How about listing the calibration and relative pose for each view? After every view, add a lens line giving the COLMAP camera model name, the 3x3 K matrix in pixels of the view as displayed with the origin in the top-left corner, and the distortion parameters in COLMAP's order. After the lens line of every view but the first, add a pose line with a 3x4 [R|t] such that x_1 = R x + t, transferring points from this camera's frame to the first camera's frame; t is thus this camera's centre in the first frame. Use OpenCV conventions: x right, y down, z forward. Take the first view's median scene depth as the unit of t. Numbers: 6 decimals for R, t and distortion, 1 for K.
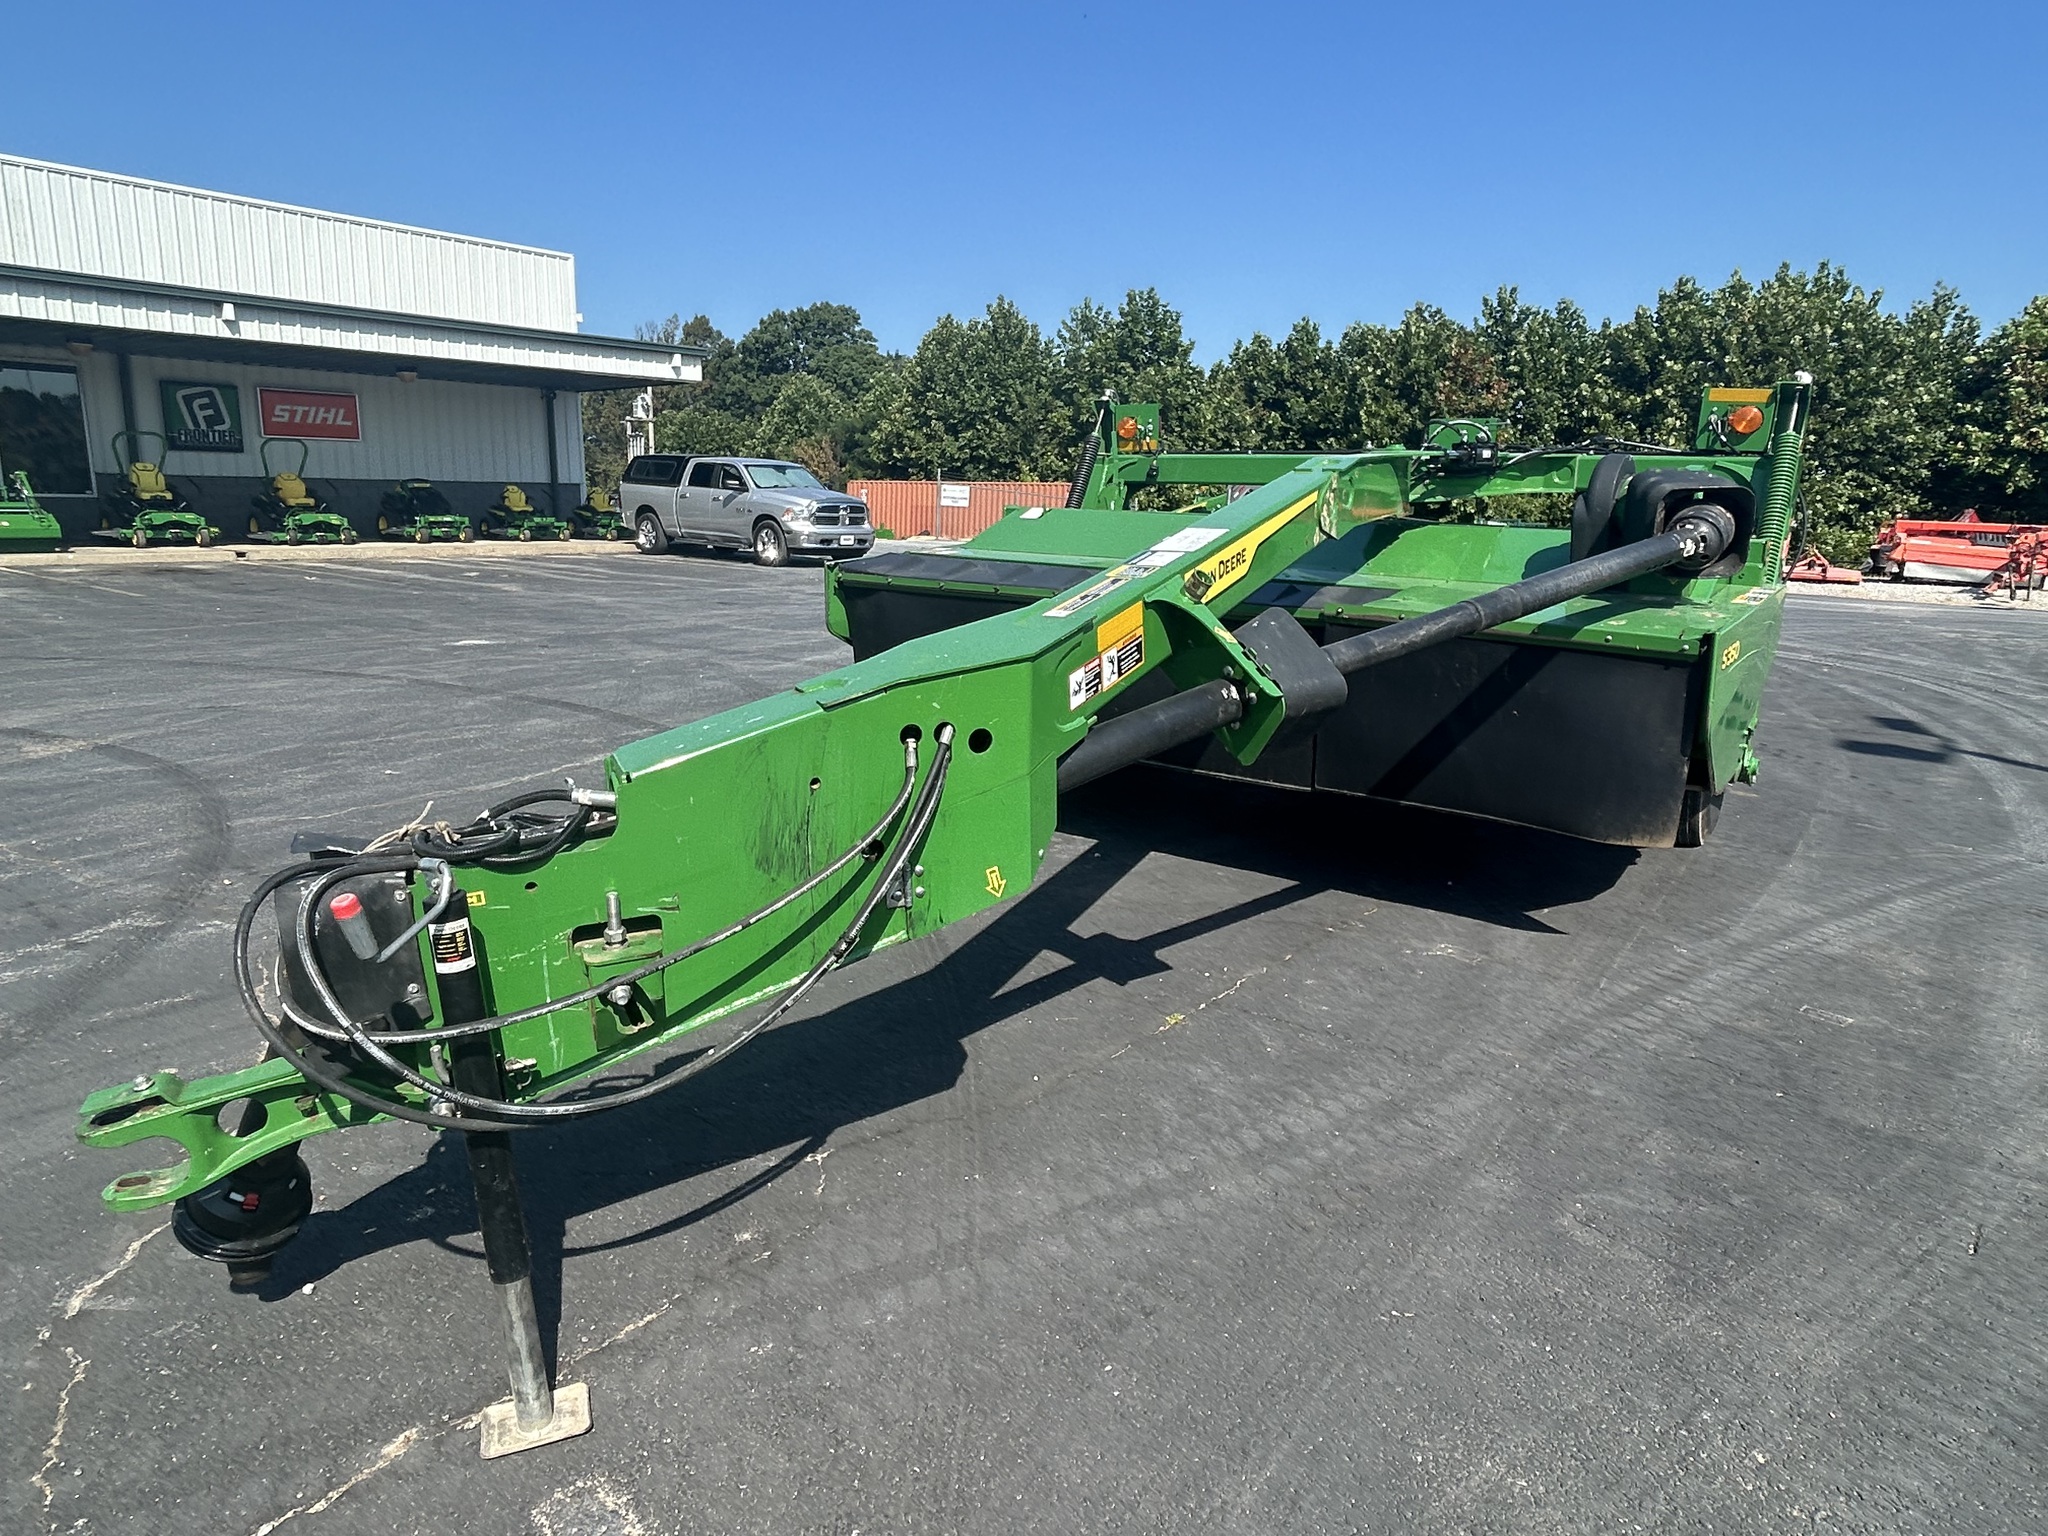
lens RADIAL K [[1261.3, 0, 1032.9], [0, 1261.3, 758.9], [0, 0, 1]] dist [-0.001696, -0.003525]
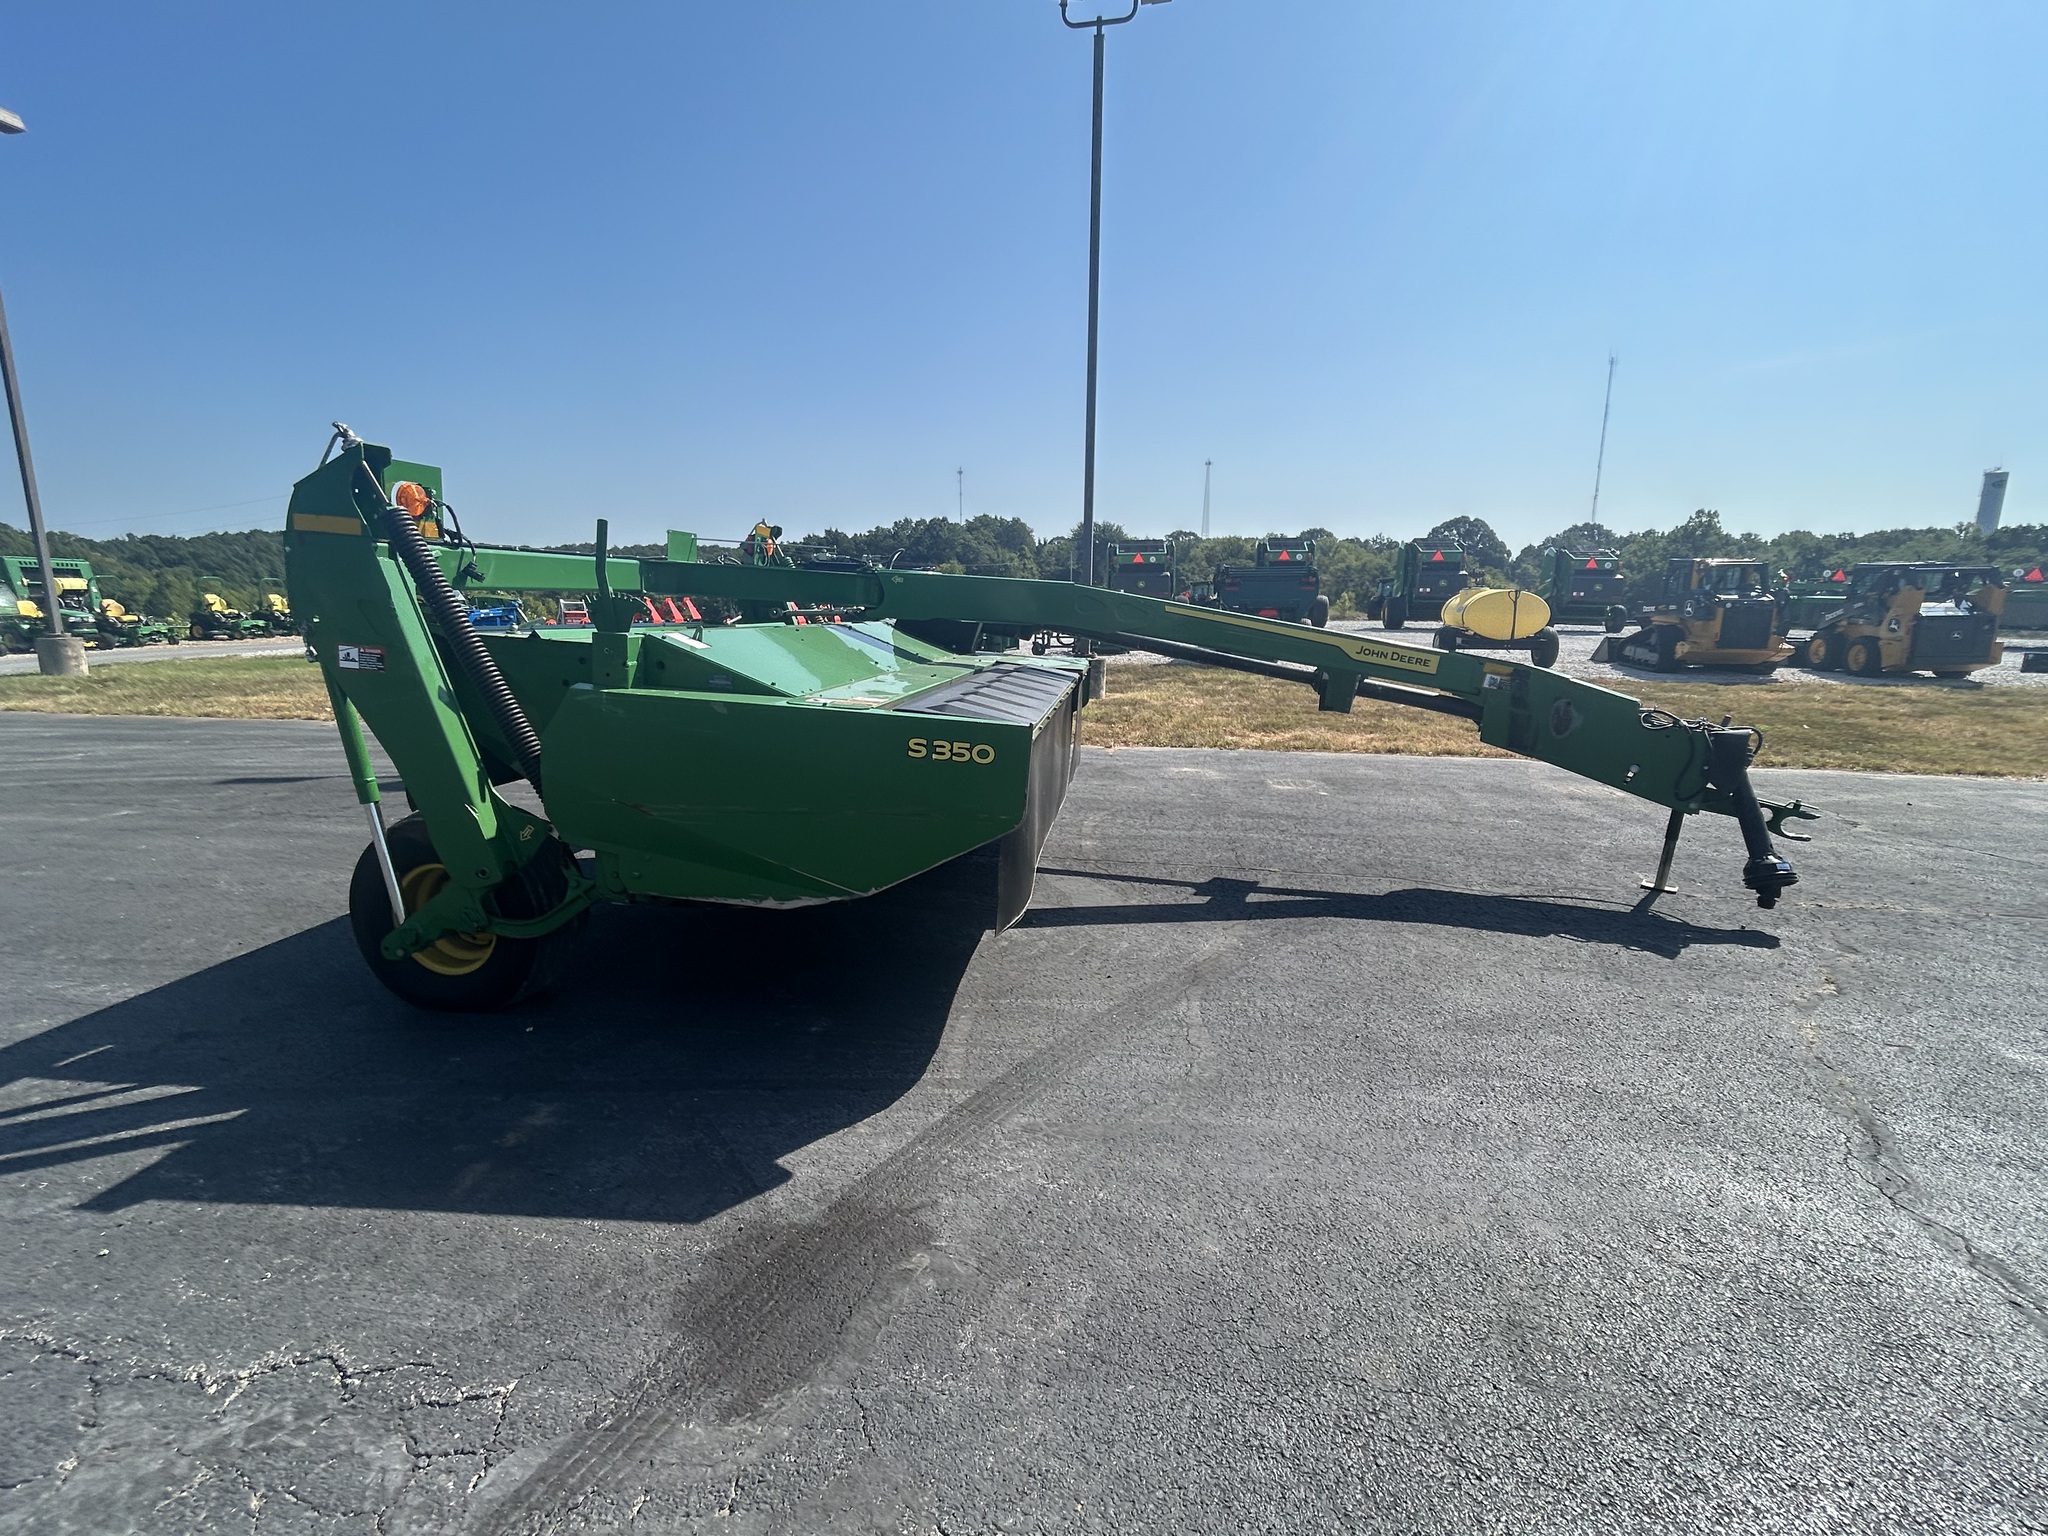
lens RADIAL K [[915.9, 0, 1021.4], [0, 915.9, 763.7], [0, 0, 1]] dist [-0.003725, 0.002396]
pose [[-0.465622, -0.183490, 0.865752, -0.383885], [0.165027, 0.943108, 0.288640, -0.181218], [-0.869461, 0.277269, -0.408852, 0.785630]]
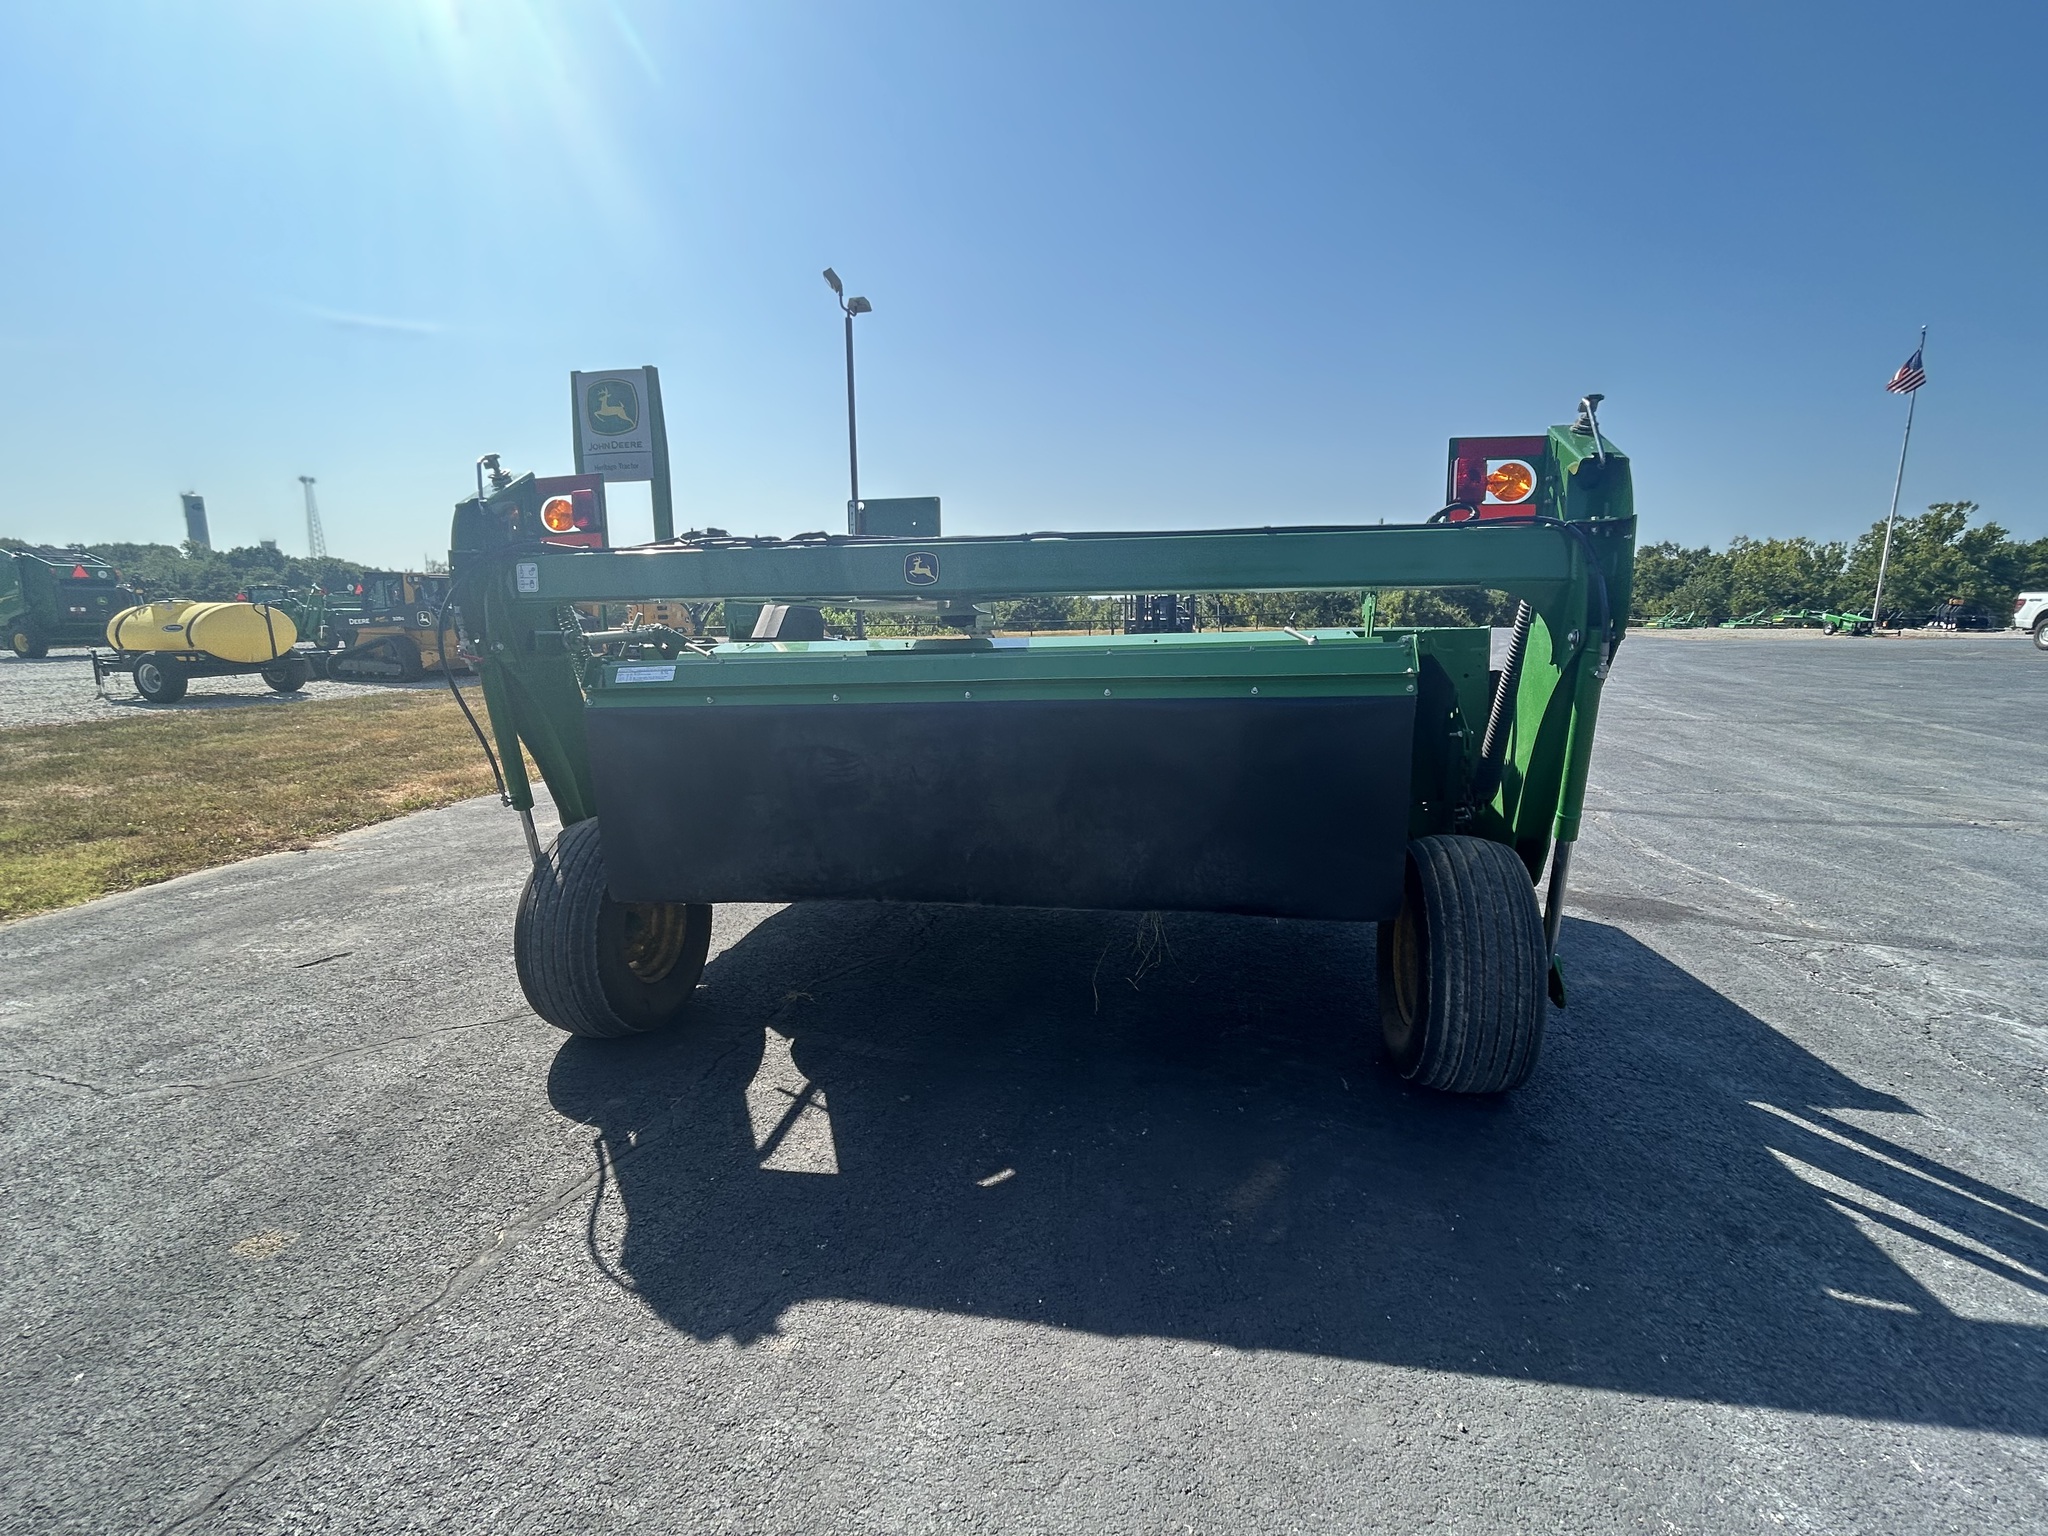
lens RADIAL K [[915.9, 0, 1022.7], [0, 915.9, 760.7], [0, 0, 1]] dist [-0.003725, 0.002396]
pose [[-0.904706, 0.062473, -0.421430, 0.345200], [-0.093055, 0.936329, 0.338568, -0.216924], [0.415749, 0.345521, -0.841290, 1.042863]]
